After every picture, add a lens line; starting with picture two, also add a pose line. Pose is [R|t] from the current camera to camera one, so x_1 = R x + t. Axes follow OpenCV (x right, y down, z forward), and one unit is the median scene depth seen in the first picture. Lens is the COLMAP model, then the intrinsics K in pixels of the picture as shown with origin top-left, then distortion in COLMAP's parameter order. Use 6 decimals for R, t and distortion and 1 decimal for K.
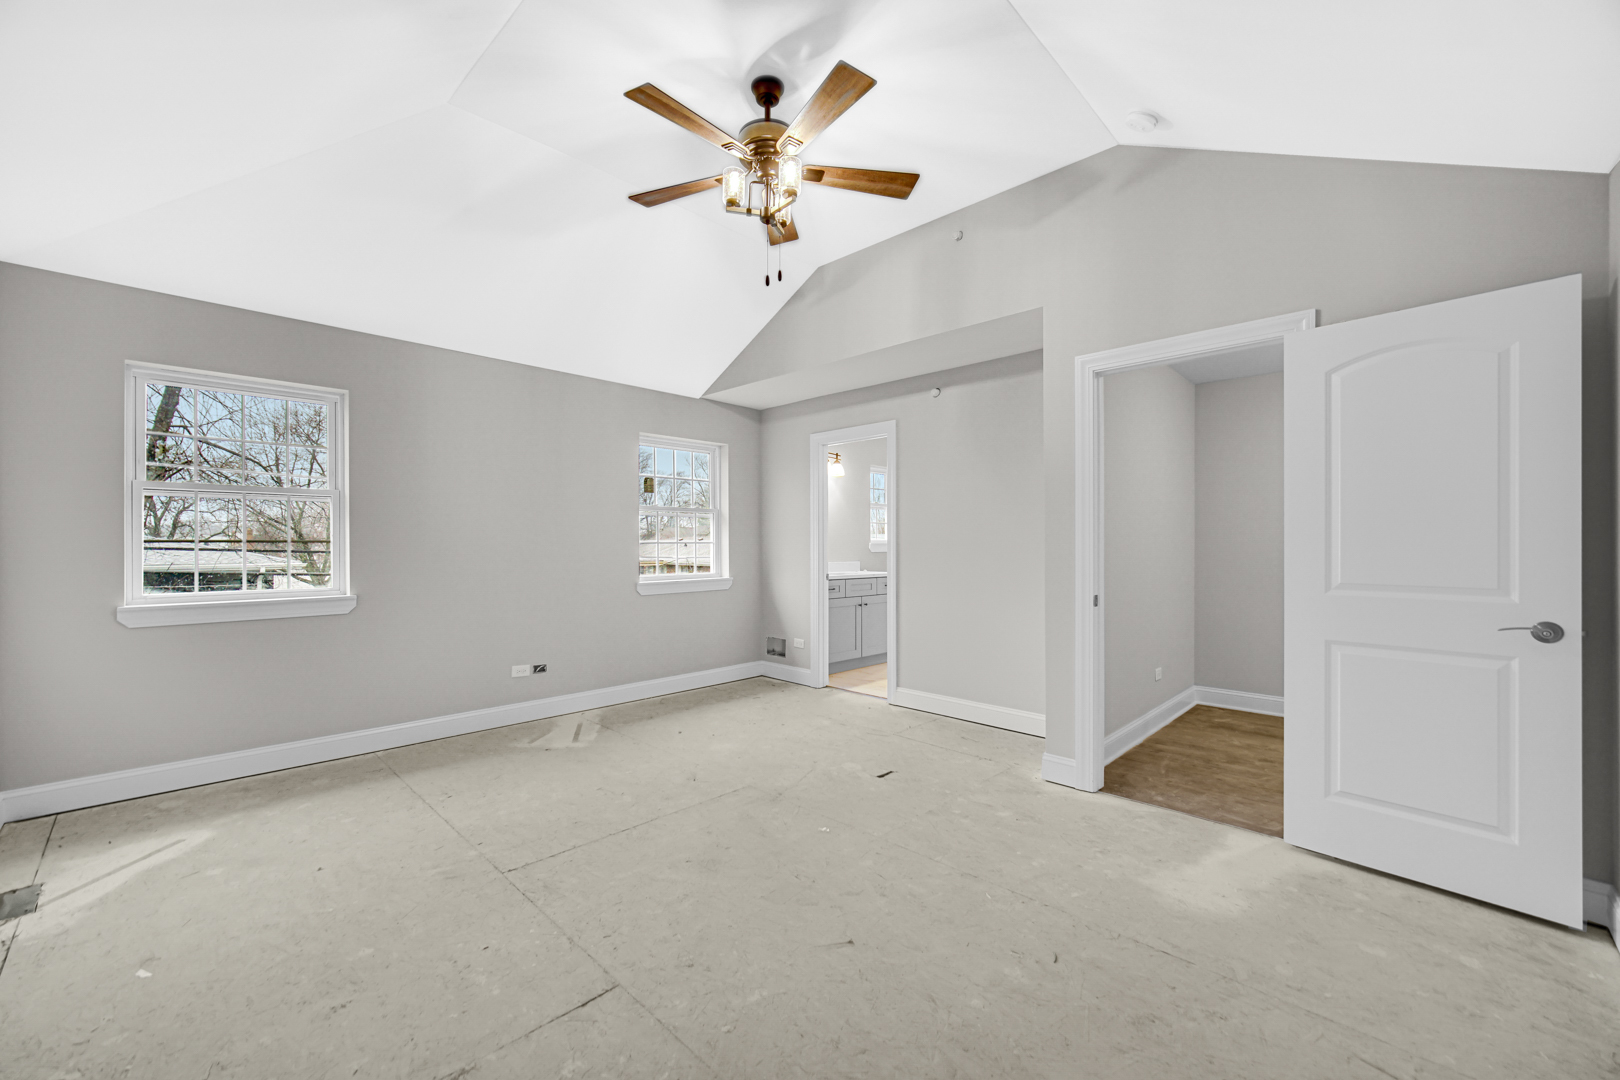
lens RADIAL K [[641.7, 0, 798.8], [0, 641.7, 541.3], [0, 0, 1]] dist [-0.004017, 0.000867]
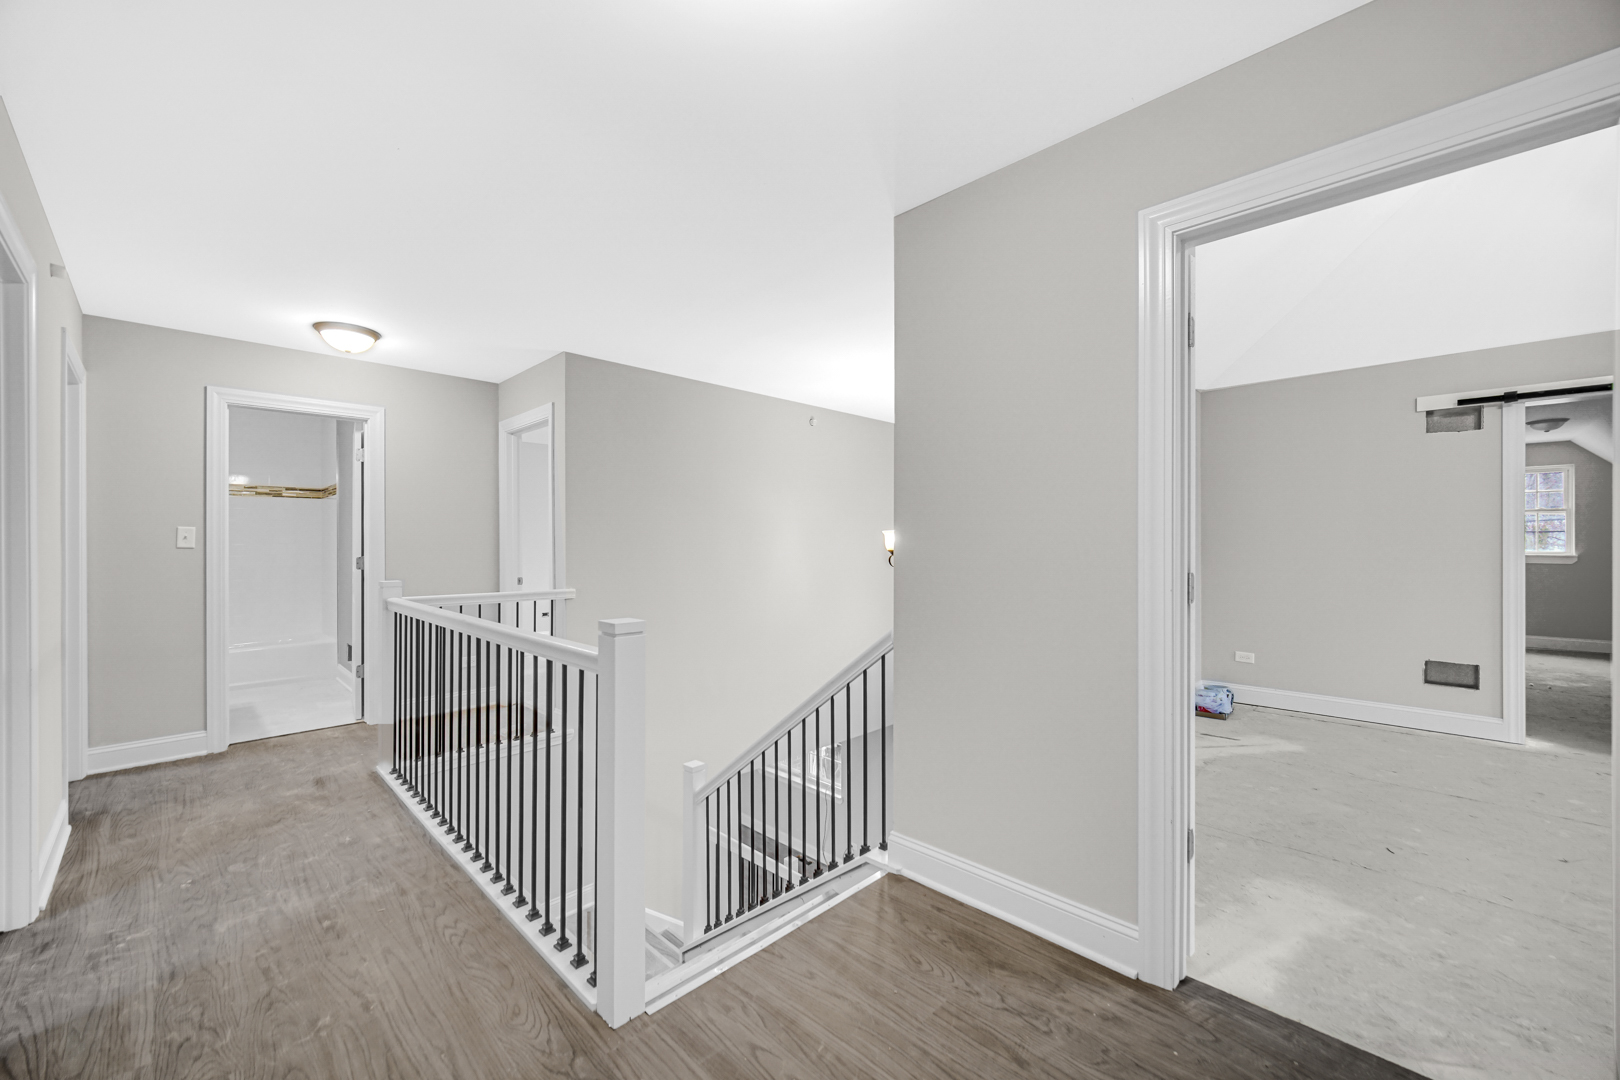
lens RADIAL K [[641.7, 0, 820.8], [0, 641.7, 539.3], [0, 0, 1]] dist [-0.004017, 0.000867]
pose [[-0.999711, 0.008648, -0.022427, 1.270765], [0.008650, 0.999963, 0.000041, -0.000123], [0.022427, -0.000153, -0.999748, 1.823922]]
